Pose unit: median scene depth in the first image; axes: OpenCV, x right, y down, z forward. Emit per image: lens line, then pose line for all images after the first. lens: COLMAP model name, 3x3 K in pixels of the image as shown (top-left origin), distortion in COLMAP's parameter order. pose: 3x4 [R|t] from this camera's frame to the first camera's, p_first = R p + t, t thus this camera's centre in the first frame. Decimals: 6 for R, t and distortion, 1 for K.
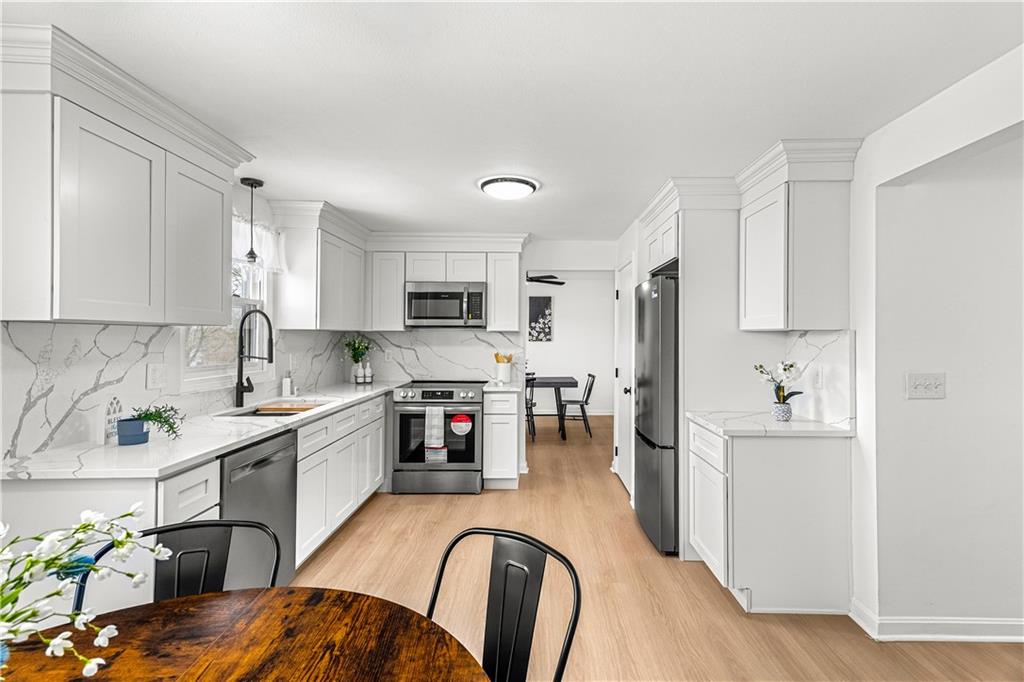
lens RADIAL K [[485.3, 0, 536.7], [0, 485.3, 330.3], [0, 0, 1]] dist [0.019432, 0.000426]
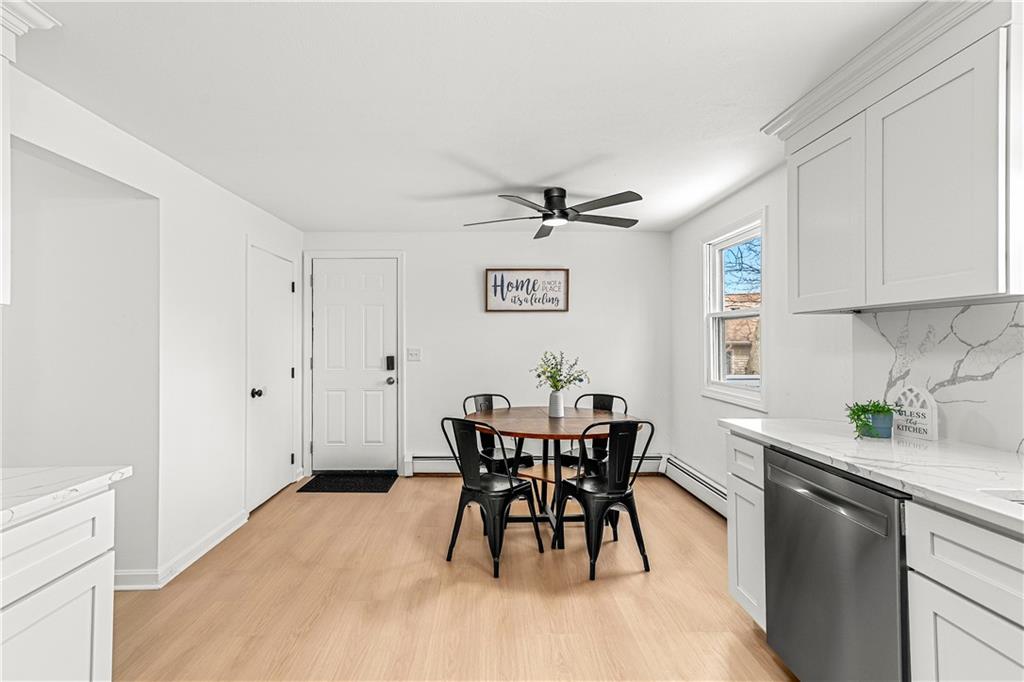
lens RADIAL K [[454.8, 0, 510.2], [0, 454.8, 339.7], [0, 0, 1]] dist [0.025169, 0.000256]
pose [[-0.999961, -0.008315, -0.002869, -0.060955], [-0.008250, 0.999729, -0.021770, 0.035749], [0.003049, -0.021746, -0.999759, 0.925281]]
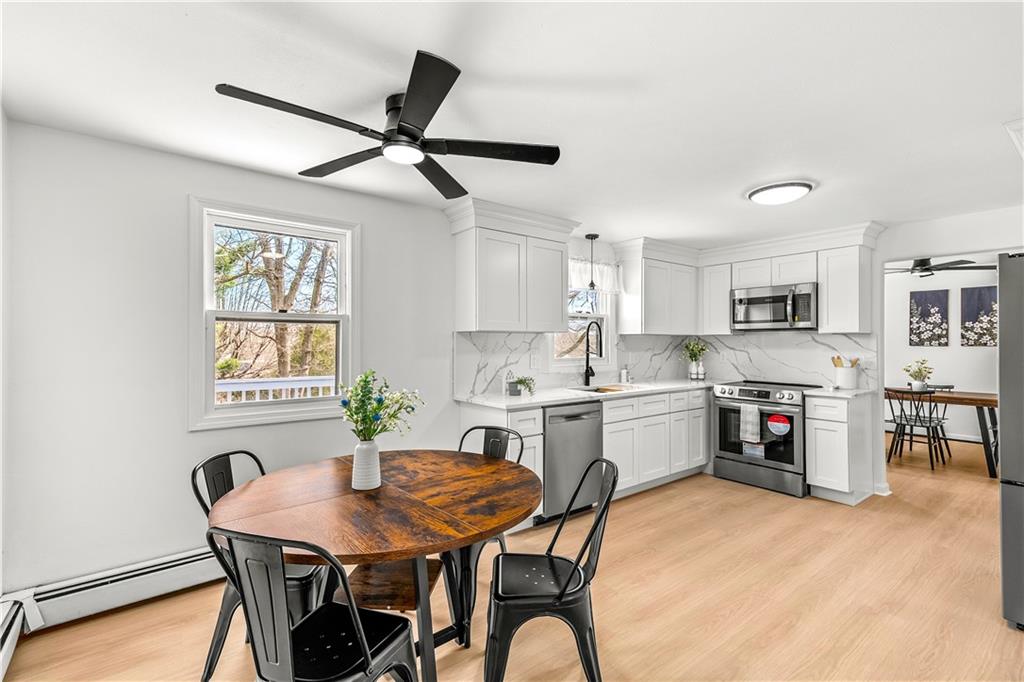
lens RADIAL K [[454.8, 0, 509.2], [0, 454.8, 338.1], [0, 0, 1]] dist [0.025169, 0.000256]
pose [[0.607197, -0.008690, -0.794504, 0.276016], [0.011609, 0.999930, -0.002064, 0.006640], [0.794466, -0.007970, 0.607256, -0.039088]]
